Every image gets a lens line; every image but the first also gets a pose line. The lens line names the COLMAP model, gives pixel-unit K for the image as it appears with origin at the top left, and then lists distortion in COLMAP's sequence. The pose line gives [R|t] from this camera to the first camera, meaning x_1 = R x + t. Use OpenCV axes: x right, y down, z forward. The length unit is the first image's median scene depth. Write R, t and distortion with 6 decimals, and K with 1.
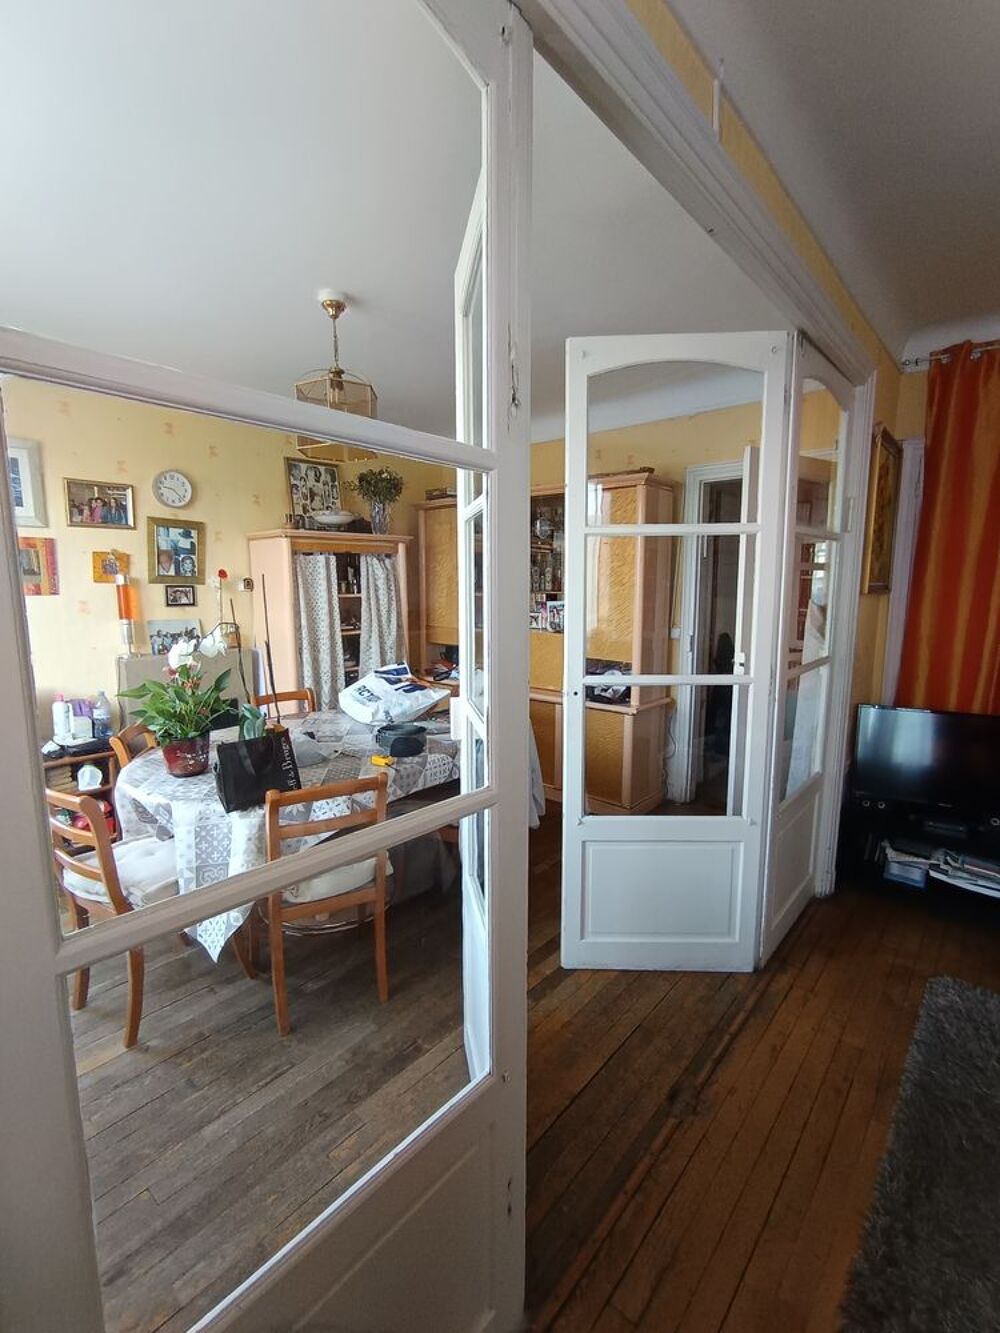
lens RADIAL K [[595.3, 0, 500.0], [0, 595.3, 666.5], [0, 0, 1]] dist [-0.001037, 0.000070]
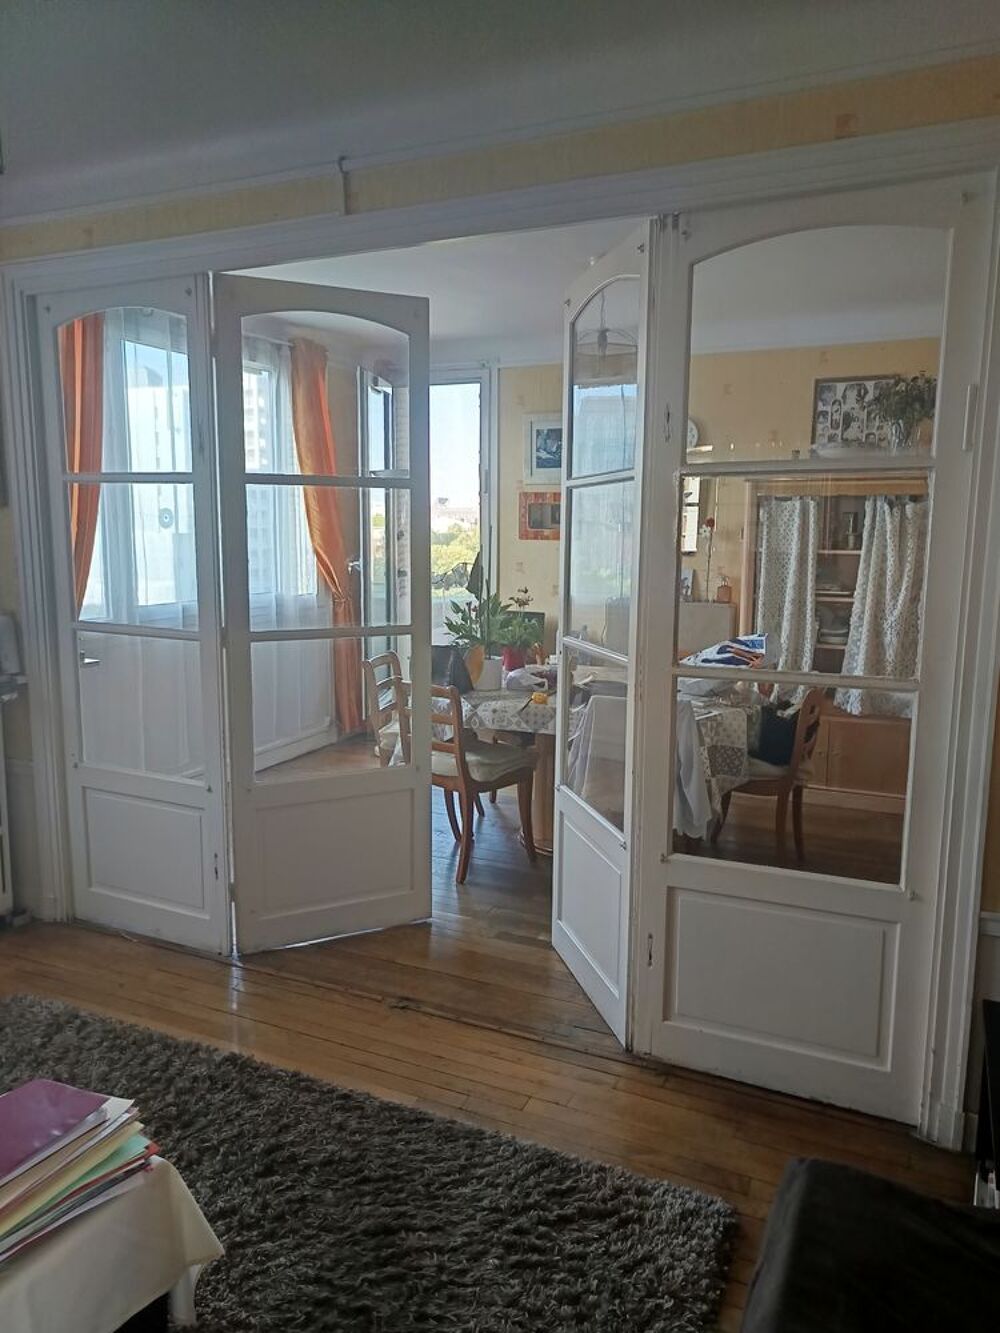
lens RADIAL K [[935.6, 0, 500.0], [0, 935.6, 666.5], [0, 0, 1]] dist [0.004082, 0.002918]
pose [[0.304004, 0.151944, -0.940476, 0.773853], [-0.153488, 0.982114, 0.109057, -0.038889], [0.940225, 0.111198, 0.321889, 0.222985]]
